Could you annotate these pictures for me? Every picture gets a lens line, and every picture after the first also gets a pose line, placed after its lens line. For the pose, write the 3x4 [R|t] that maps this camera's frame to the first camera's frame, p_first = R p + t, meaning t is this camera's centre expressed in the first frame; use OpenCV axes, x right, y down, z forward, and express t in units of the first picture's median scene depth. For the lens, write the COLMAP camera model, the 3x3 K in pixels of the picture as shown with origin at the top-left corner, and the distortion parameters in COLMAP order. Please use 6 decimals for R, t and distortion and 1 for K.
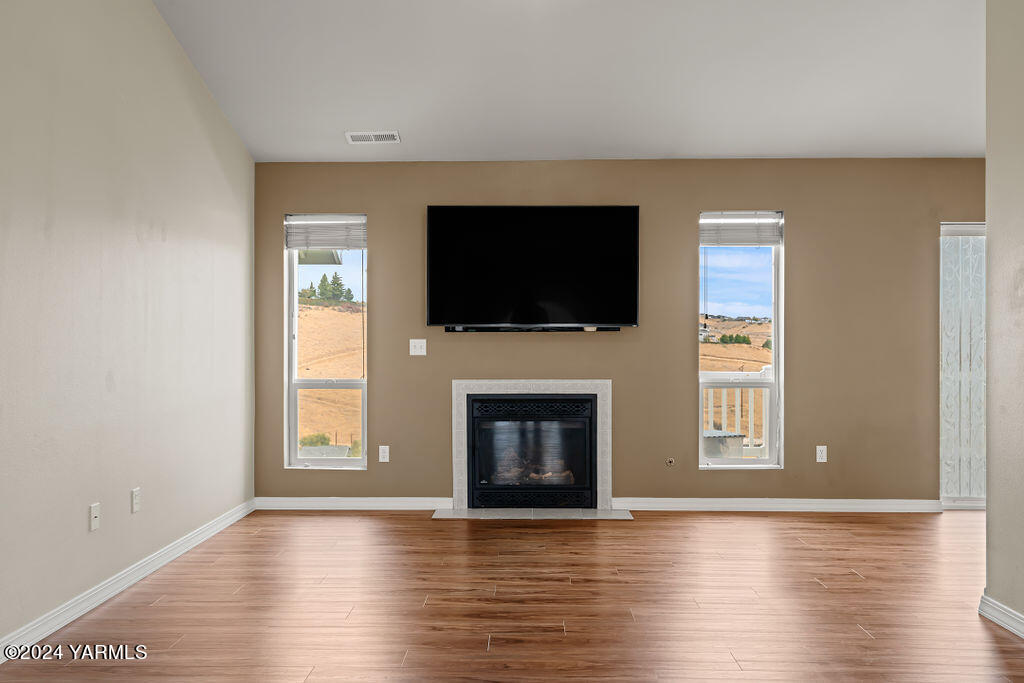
lens RADIAL K [[868.0, 0, 514.1], [0, 868.0, 337.2], [0, 0, 1]] dist [0.028548, 0.001856]
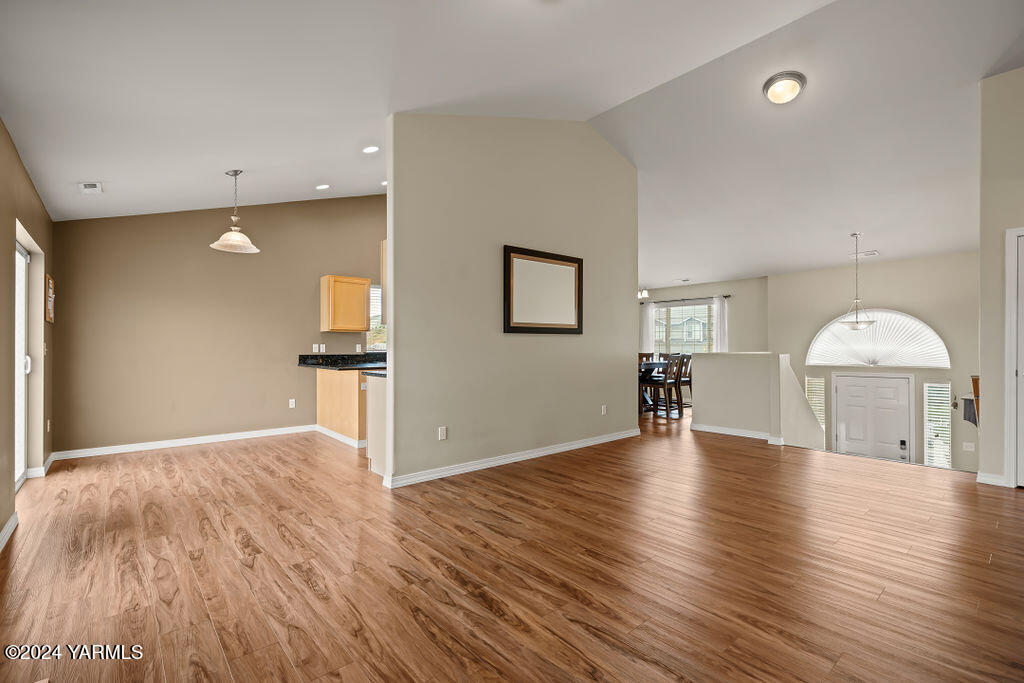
lens RADIAL K [[466.1, 0, 510.0], [0, 466.1, 343.9], [0, 0, 1]] dist [-0.002152, 0.001452]
pose [[-0.661109, 0.002613, 0.750286, -0.247186], [-0.003836, 0.999969, -0.006862, 0.006051], [-0.750280, -0.007415, -0.661078, 0.926275]]
